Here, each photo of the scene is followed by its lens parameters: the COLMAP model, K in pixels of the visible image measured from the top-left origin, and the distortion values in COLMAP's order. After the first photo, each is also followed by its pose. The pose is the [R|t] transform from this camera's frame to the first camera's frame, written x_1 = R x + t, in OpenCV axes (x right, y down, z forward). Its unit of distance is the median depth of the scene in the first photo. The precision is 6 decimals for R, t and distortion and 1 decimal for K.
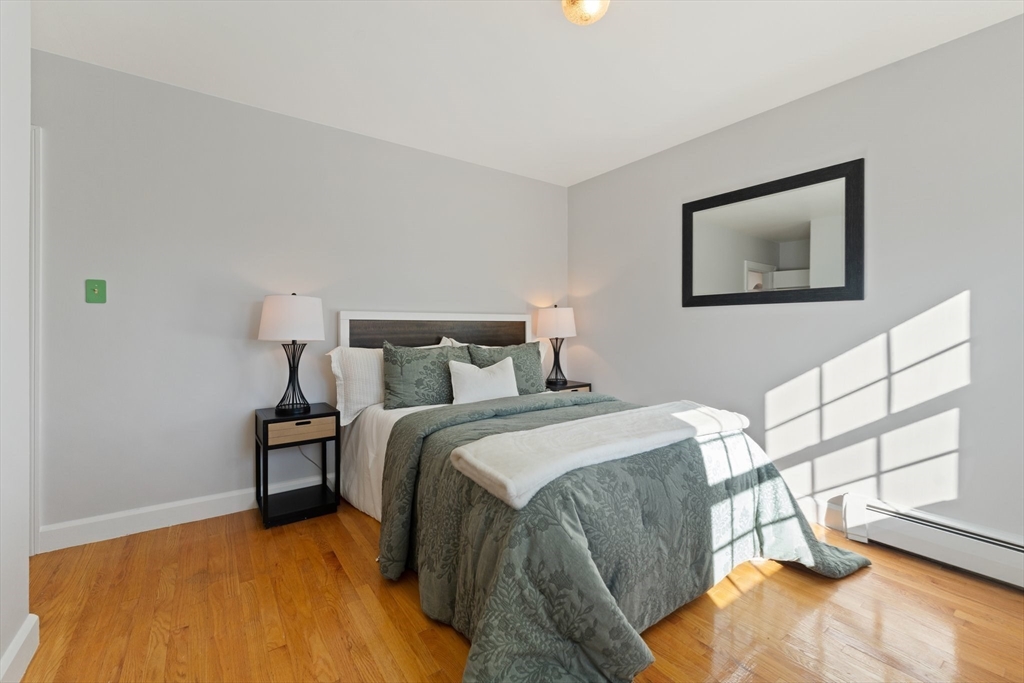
lens RADIAL K [[426.0, 0, 520.7], [0, 426.0, 325.7], [0, 0, 1]] dist [-0.000769, -0.000064]
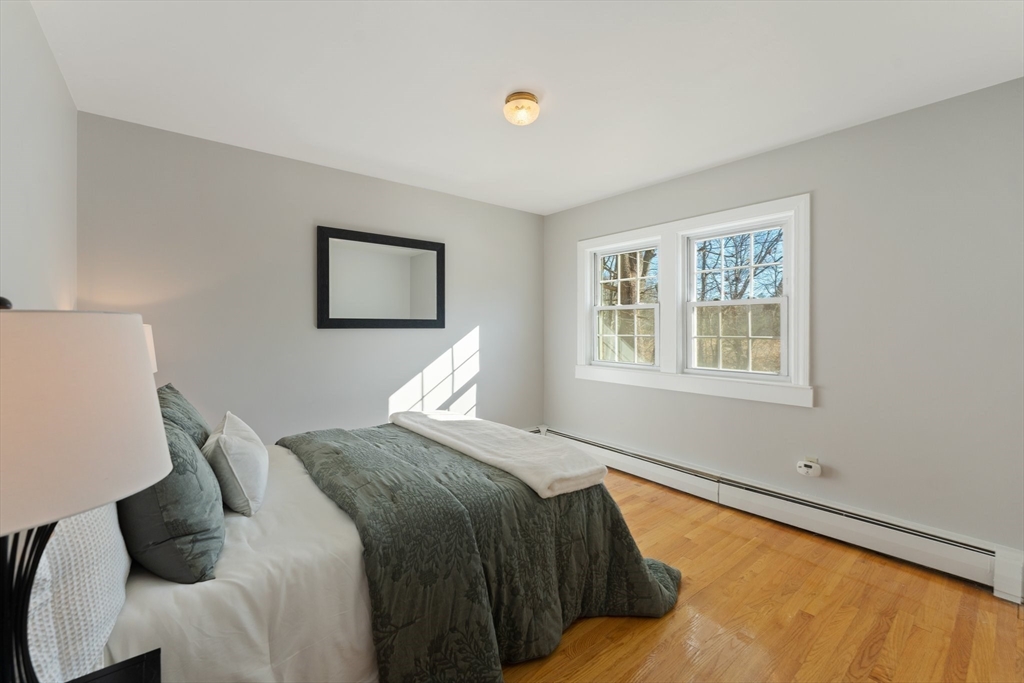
lens RADIAL K [[426.0, 0, 520.7], [0, 426.0, 325.7], [0, 0, 1]] dist [-0.000769, -0.000064]
pose [[-0.050701, 0.007433, 0.998686, -0.852719], [0.003190, 0.999968, -0.007280, -0.056436], [-0.998709, 0.002817, -0.050723, 0.765824]]
